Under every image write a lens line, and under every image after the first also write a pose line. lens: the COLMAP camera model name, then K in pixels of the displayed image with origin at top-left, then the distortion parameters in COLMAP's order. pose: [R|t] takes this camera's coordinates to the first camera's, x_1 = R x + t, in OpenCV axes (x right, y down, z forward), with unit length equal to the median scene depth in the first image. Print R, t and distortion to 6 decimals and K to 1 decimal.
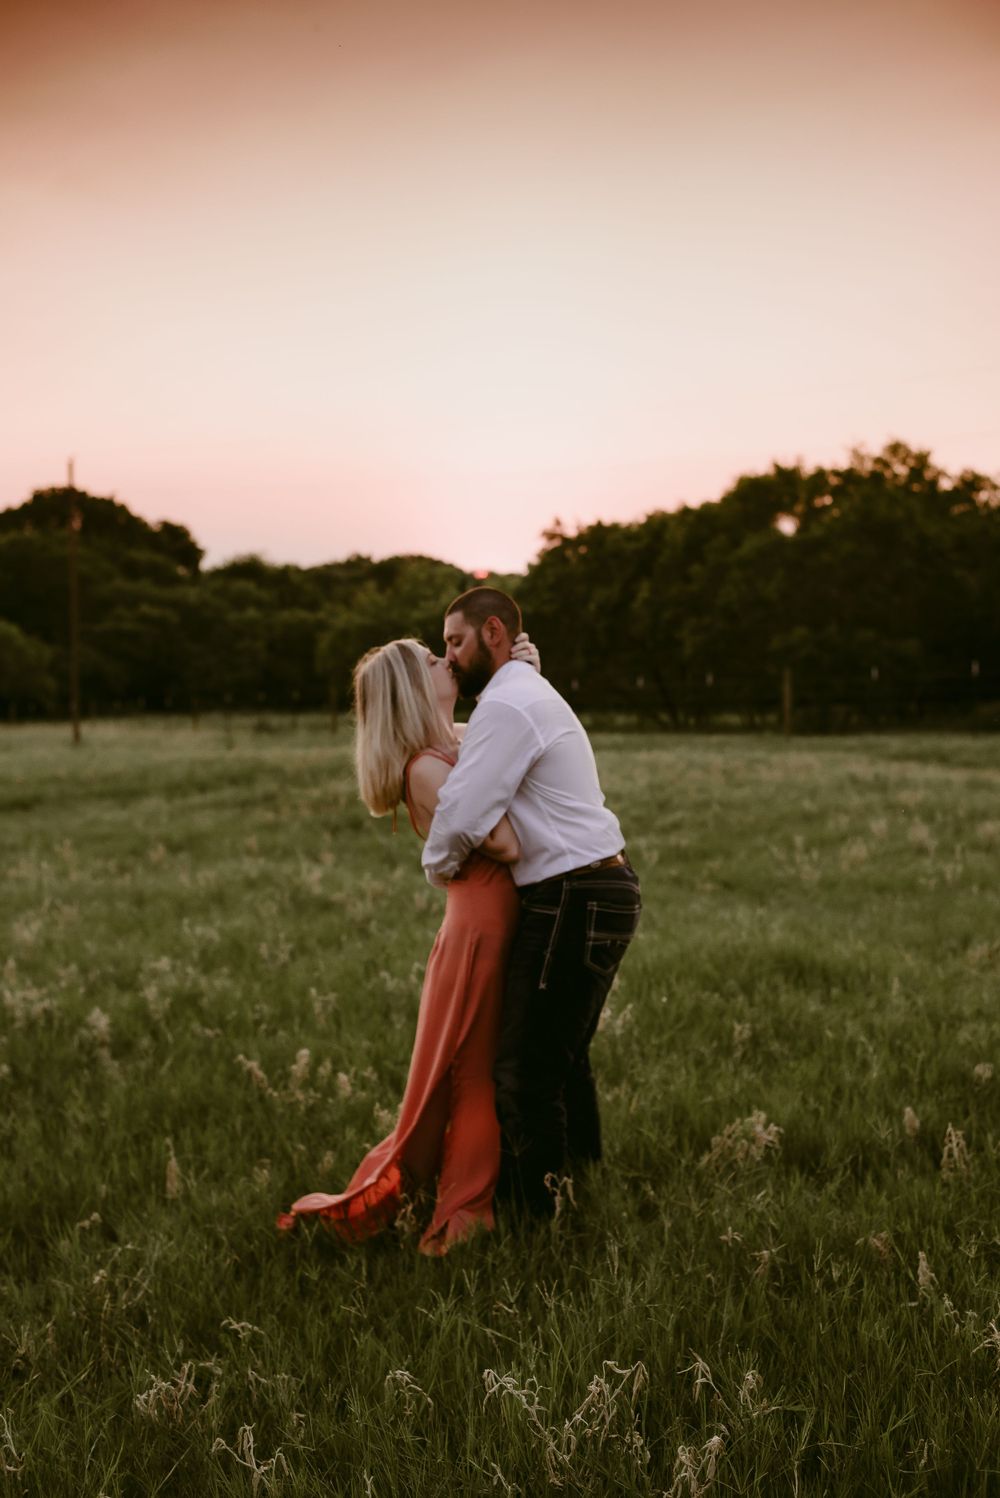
lens RADIAL K [[2174.6, 0, 506.2], [0, 2174.6, 745.2], [0, 0, 1]] dist [0.004125, 0.052192]
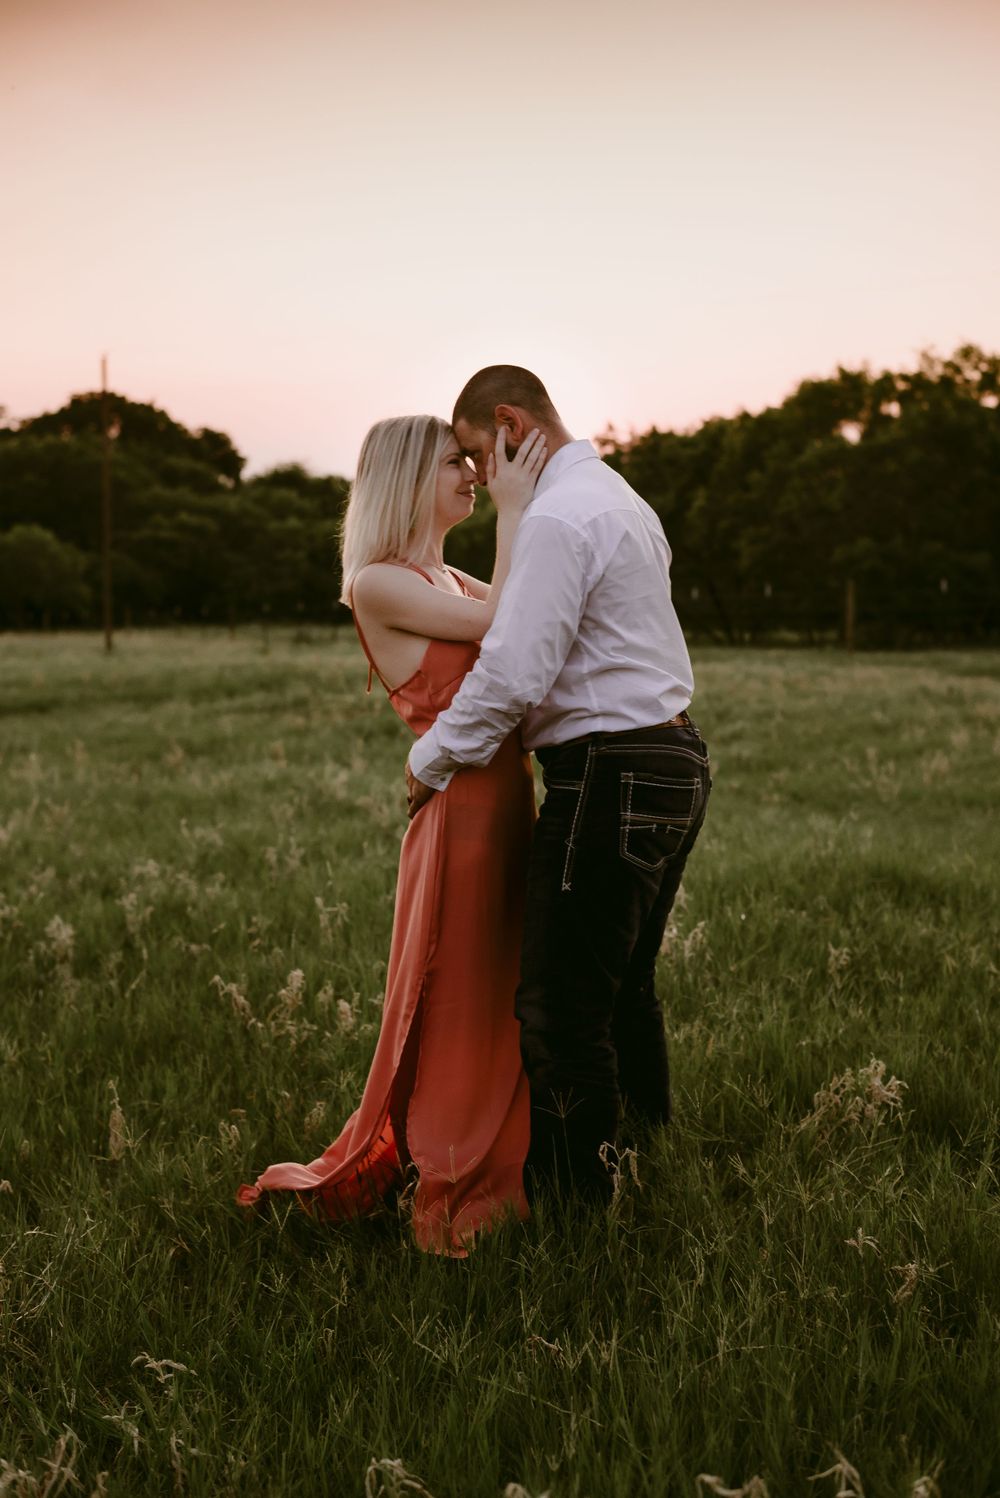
lens RADIAL K [[2207.5, 0, 497.0], [0, 2207.5, 725.9], [0, 0, 1]] dist [0.011492, -0.002688]
pose [[0.999589, 0.013672, -0.025192, -0.000017], [-0.012986, 0.999546, 0.027204, 0.008708], [0.025553, -0.026866, 0.999312, 0.061923]]
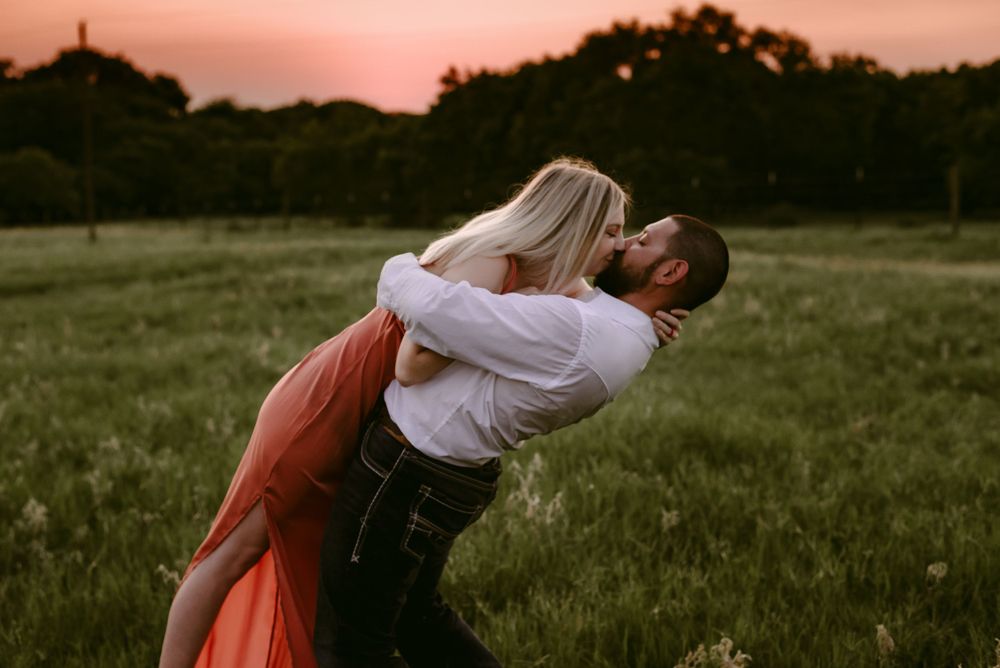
lens RADIAL K [[1557.0, 0, 469.6], [0, 1557.0, 348.4], [0, 0, 1]] dist [0.009930, 0.020331]
pose [[0.999337, -0.011002, 0.034698, -0.003262], [0.008555, 0.997517, 0.069902, 0.000534], [-0.035381, -0.069559, 0.996950, 0.103438]]
